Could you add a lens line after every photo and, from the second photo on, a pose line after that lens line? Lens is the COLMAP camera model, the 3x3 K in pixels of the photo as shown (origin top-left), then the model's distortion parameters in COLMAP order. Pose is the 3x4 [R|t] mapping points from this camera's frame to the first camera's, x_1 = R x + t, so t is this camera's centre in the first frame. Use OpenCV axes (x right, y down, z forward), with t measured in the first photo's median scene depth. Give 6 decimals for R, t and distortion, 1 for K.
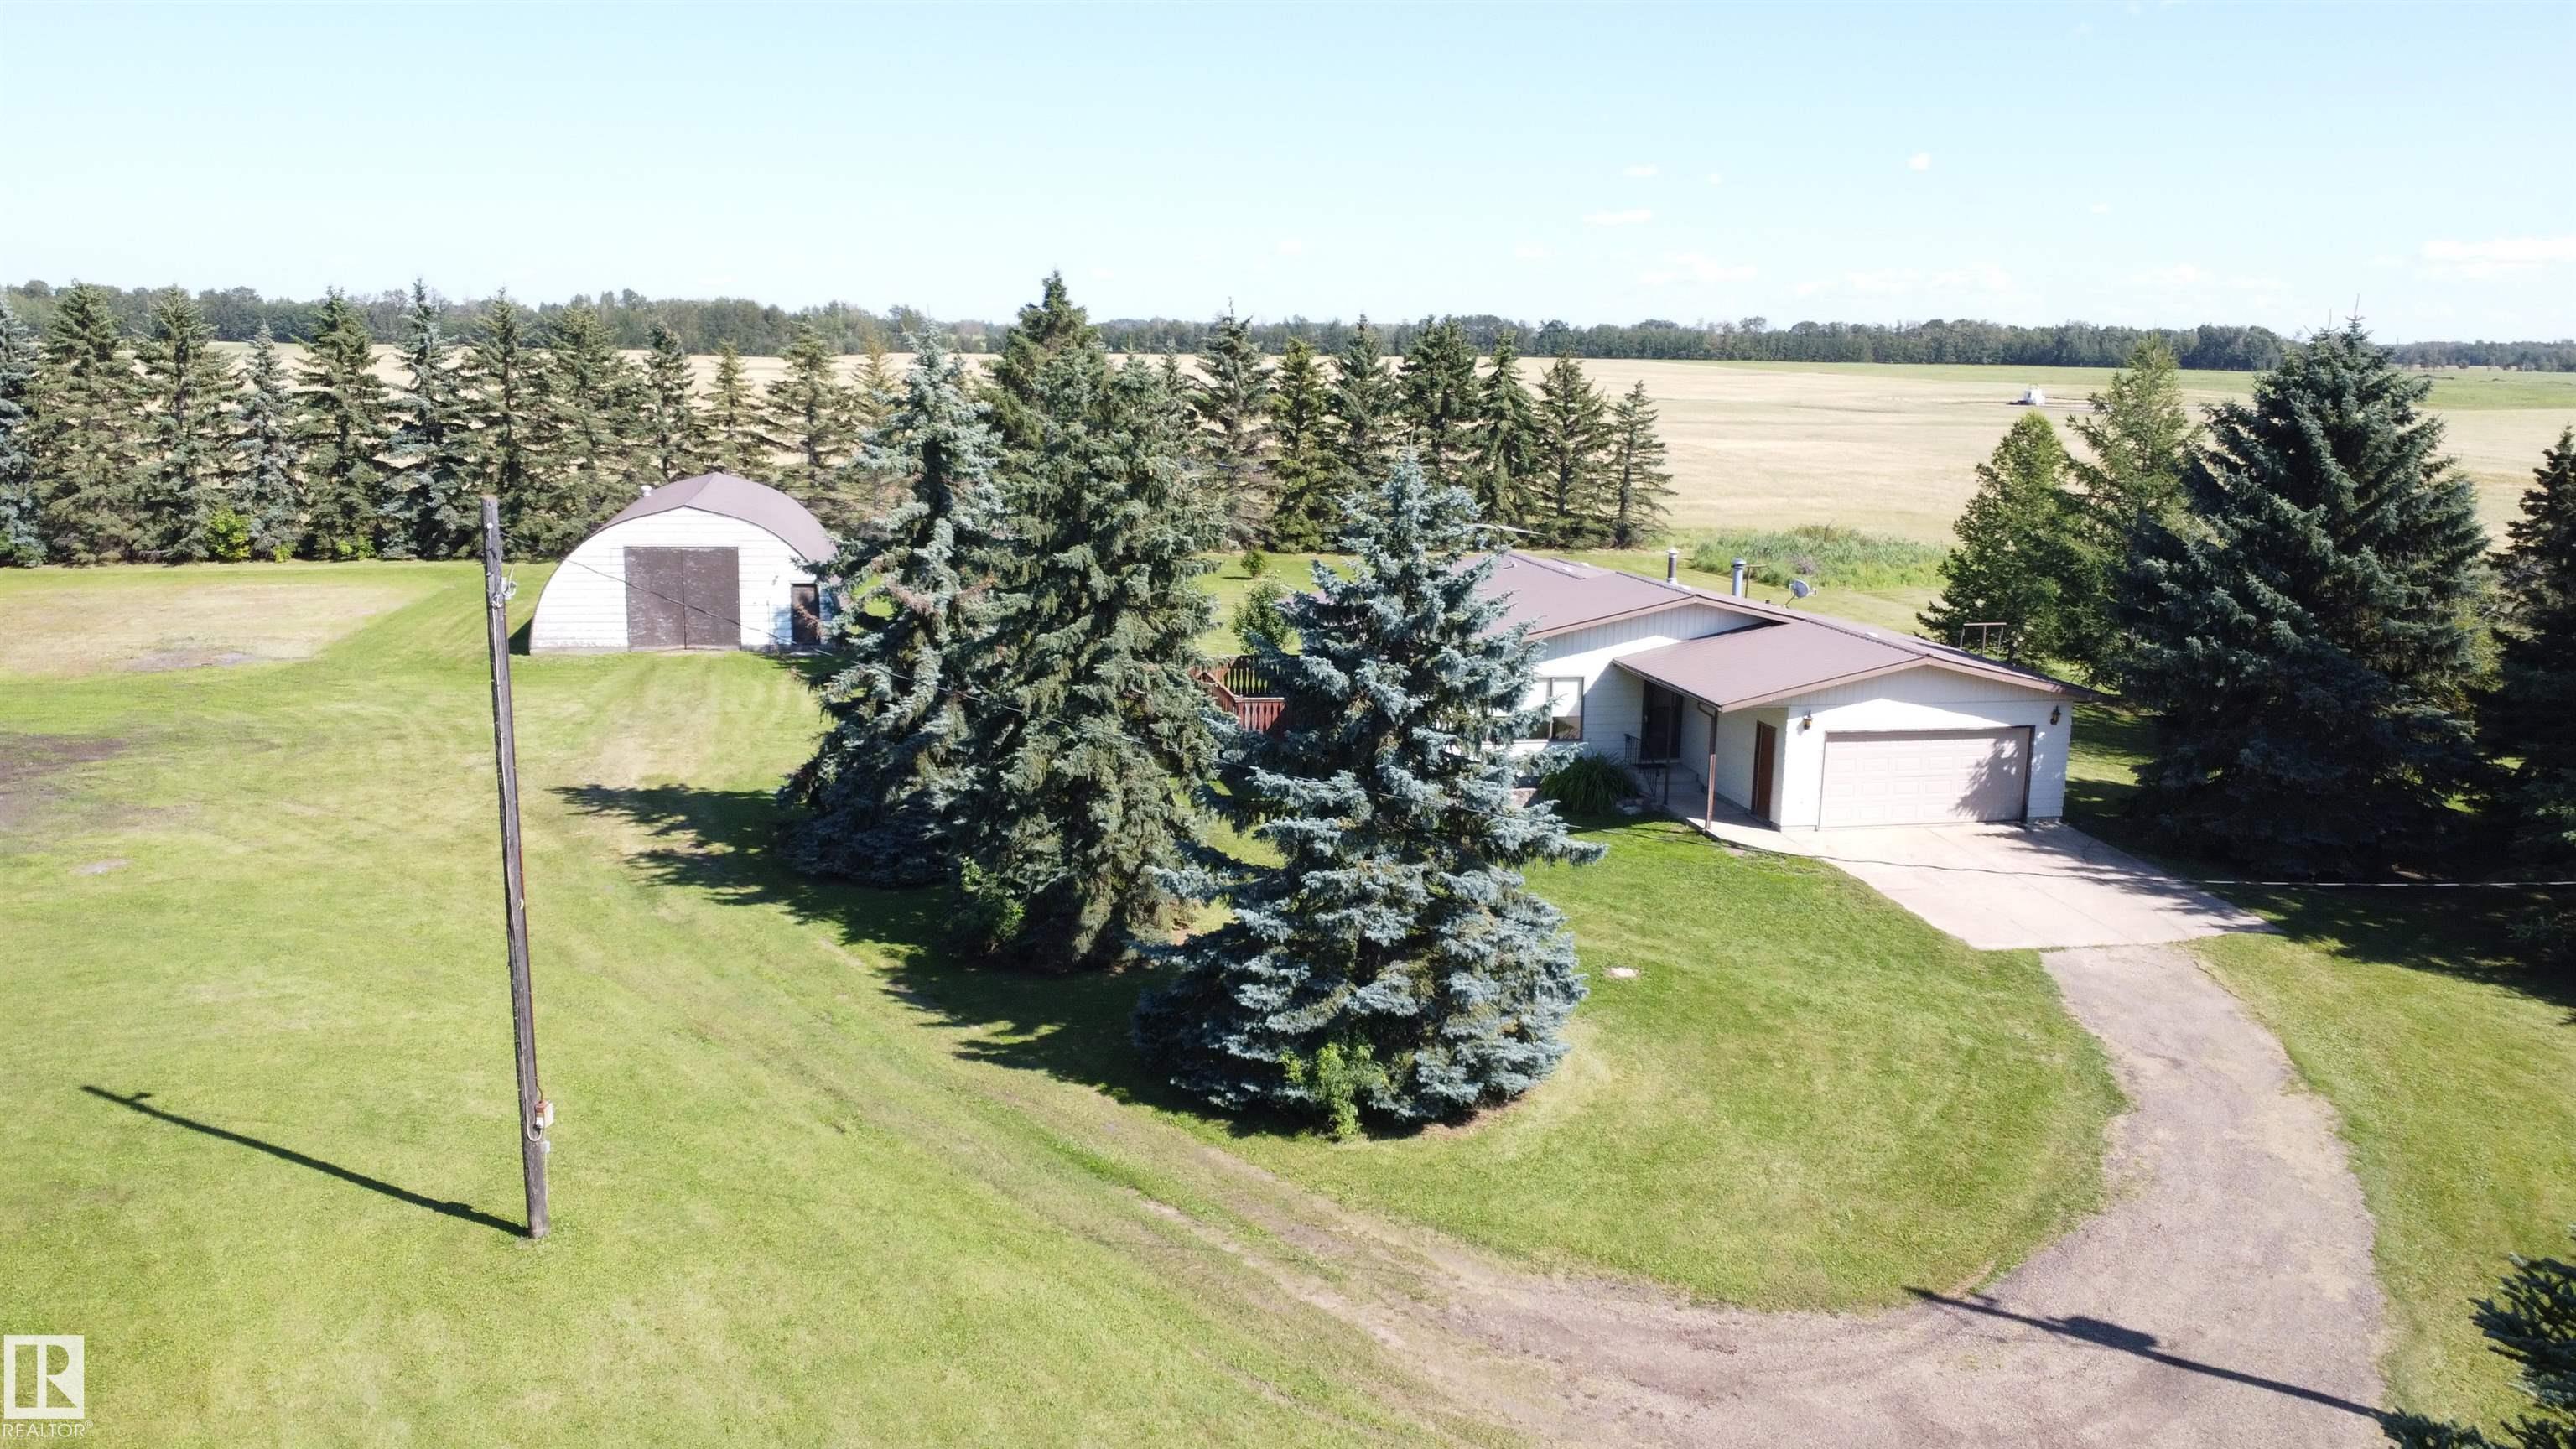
lens RADIAL K [[1940.0, 0, 1297.6], [0, 1940.0, 717.5], [0, 0, 1]] dist [-0.001520, -0.000200]
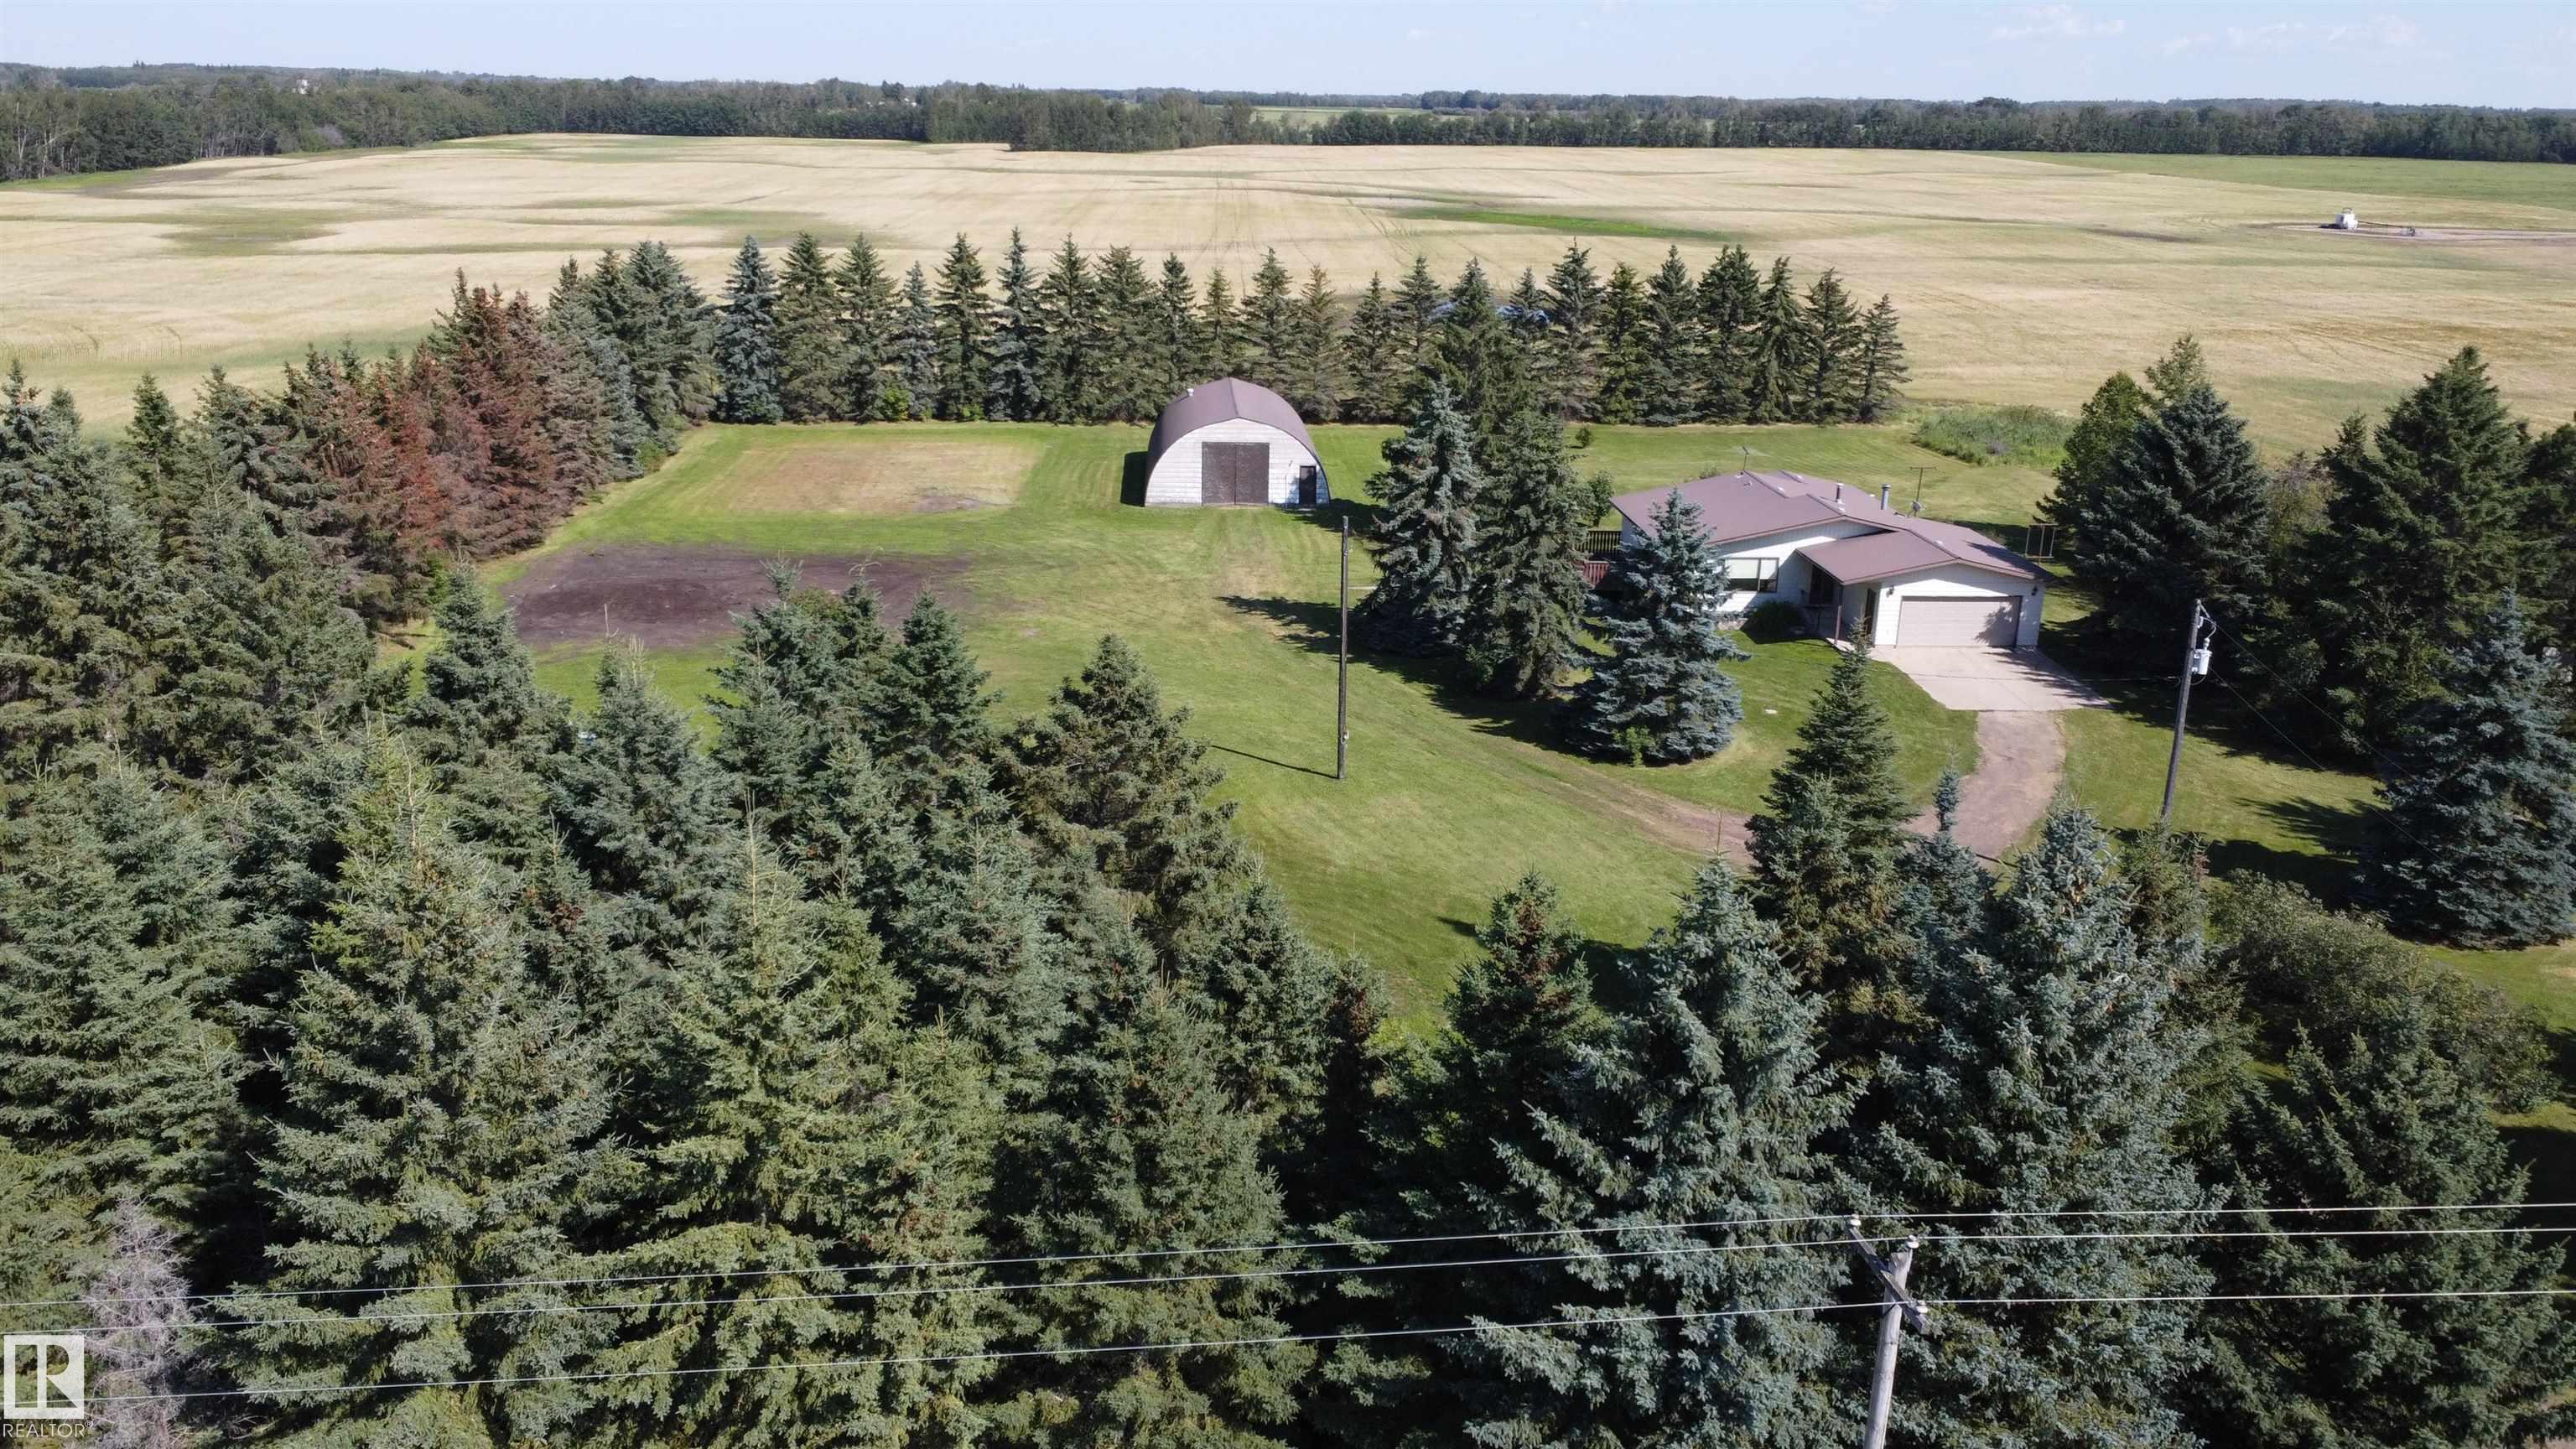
lens RADIAL K [[1940.0, 0, 1297.6], [0, 1940.0, 717.5], [0, 0, 1]] dist [-0.001520, -0.000200]
pose [[0.988045, 0.045632, -0.147257, -0.028067], [-0.028487, 0.992782, 0.116502, -0.083561], [0.151510, -0.110914, 0.982213, -1.024787]]
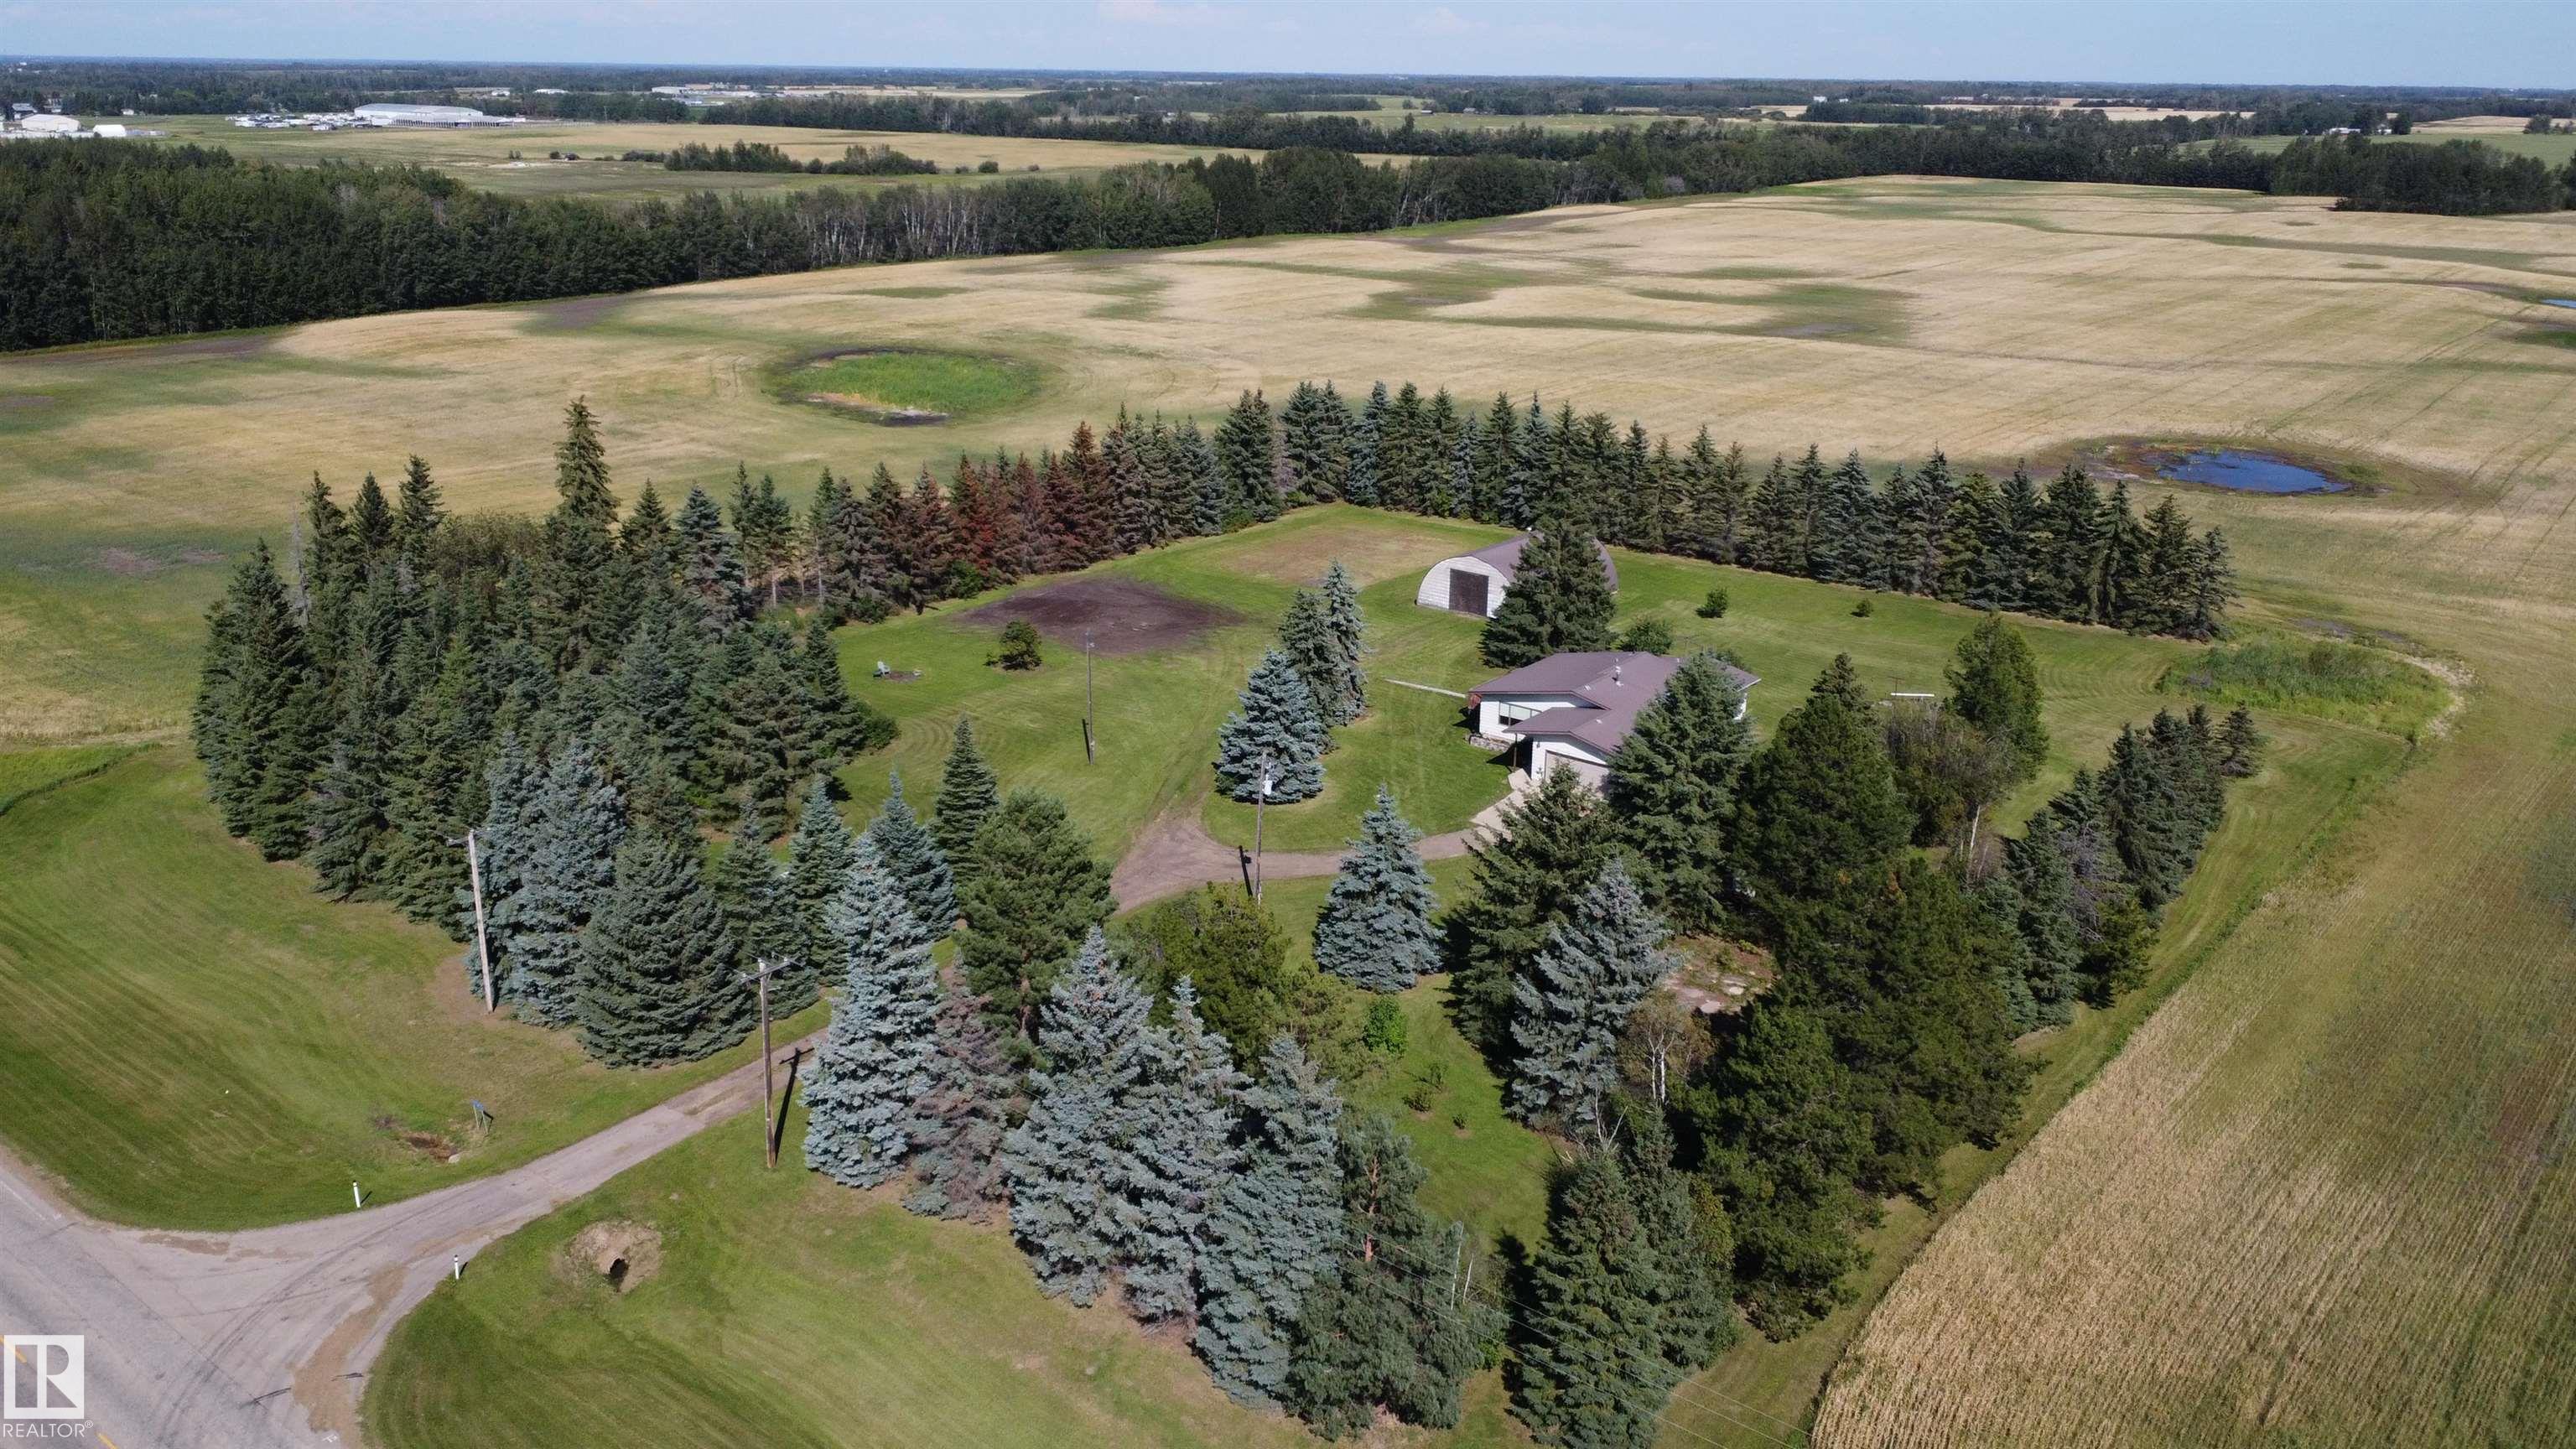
lens RADIAL K [[1940.0, 0, 1297.6], [0, 1940.0, 717.5], [0, 0, 1]] dist [-0.001520, -0.000200]
pose [[0.628956, 0.233640, -0.741503, 2.248156], [-0.146945, 0.972309, 0.181723, -0.525366], [0.763427, -0.005336, 0.645872, -1.149696]]
